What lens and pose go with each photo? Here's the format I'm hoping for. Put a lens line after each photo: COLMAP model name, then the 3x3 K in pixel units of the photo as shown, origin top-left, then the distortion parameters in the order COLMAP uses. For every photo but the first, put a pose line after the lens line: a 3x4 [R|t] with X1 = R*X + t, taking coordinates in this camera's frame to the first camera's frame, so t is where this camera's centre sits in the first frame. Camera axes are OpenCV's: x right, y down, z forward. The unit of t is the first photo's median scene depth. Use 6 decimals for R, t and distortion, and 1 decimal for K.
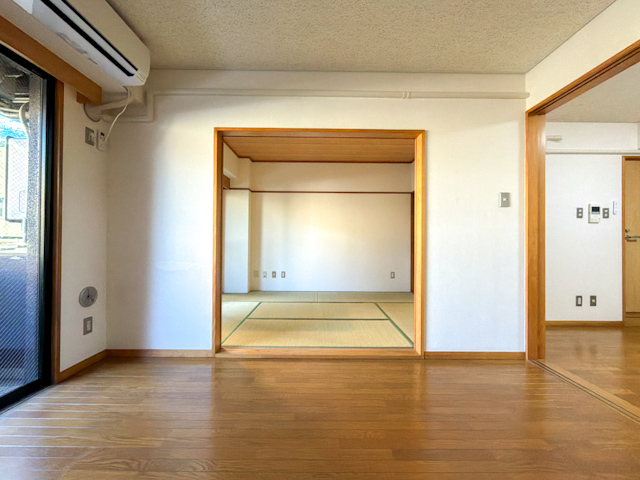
lens RADIAL K [[257.3, 0, 318.5], [0, 257.3, 239.0], [0, 0, 1]] dist [-0.000147, 0.000691]
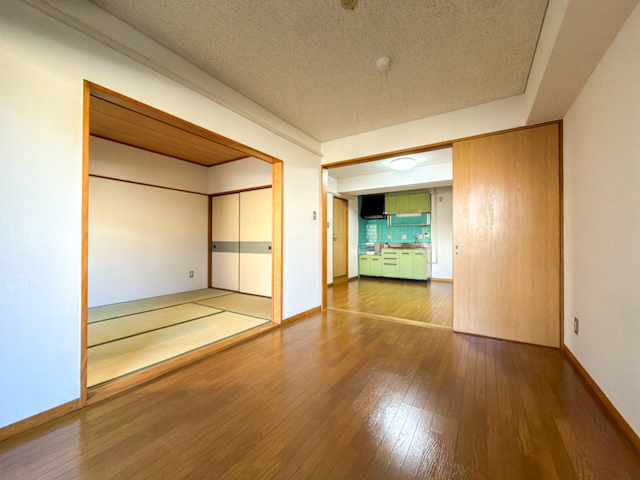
lens RADIAL K [[257.3, 0, 322.3], [0, 257.3, 236.8], [0, 0, 1]] dist [-0.000147, 0.000691]
pose [[0.538215, 0.010099, 0.842747, -0.461098], [-0.007207, 0.999947, -0.007380, -0.002483], [-0.842776, -0.002102, 0.538260, 0.051684]]
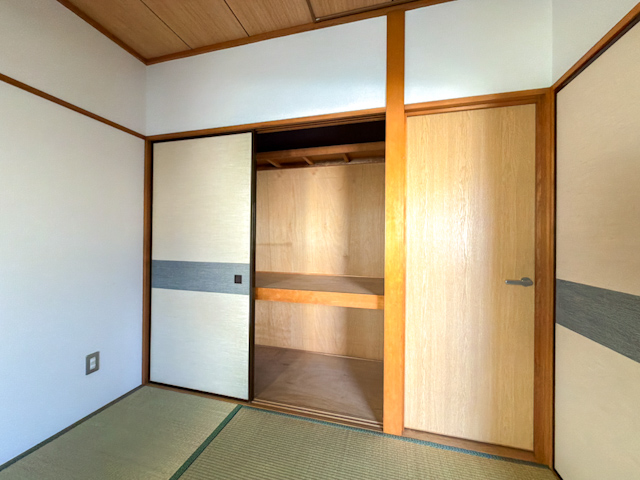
lens RADIAL K [[257.3, 0, 323.8], [0, 257.3, 245.2], [0, 0, 1]] dist [-0.000147, 0.000691]
pose [[0.299206, 0.000890, 0.954188, 0.095400], [-0.021582, 0.999750, 0.005835, -0.032822], [-0.953944, -0.022339, 0.299151, 1.000303]]
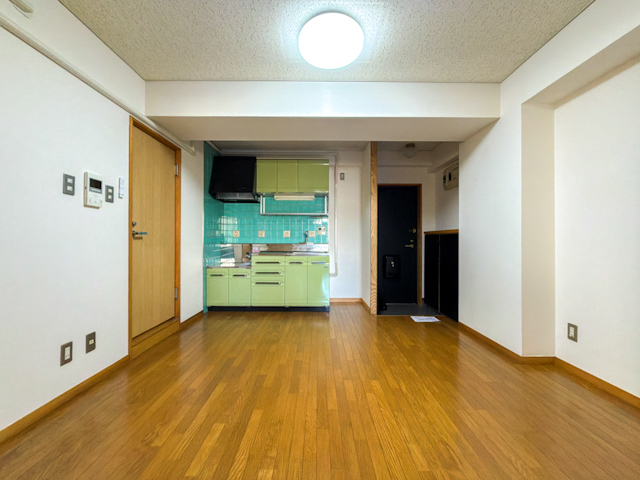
lens RADIAL K [[257.3, 0, 318.7], [0, 257.3, 241.1], [0, 0, 1]] dist [-0.000147, 0.000691]
pose [[0.011647, -0.007848, 0.999901, 0.505374], [-0.014175, 0.999867, 0.008013, 0.002118], [-0.999832, -0.014267, 0.011534, 0.493025]]
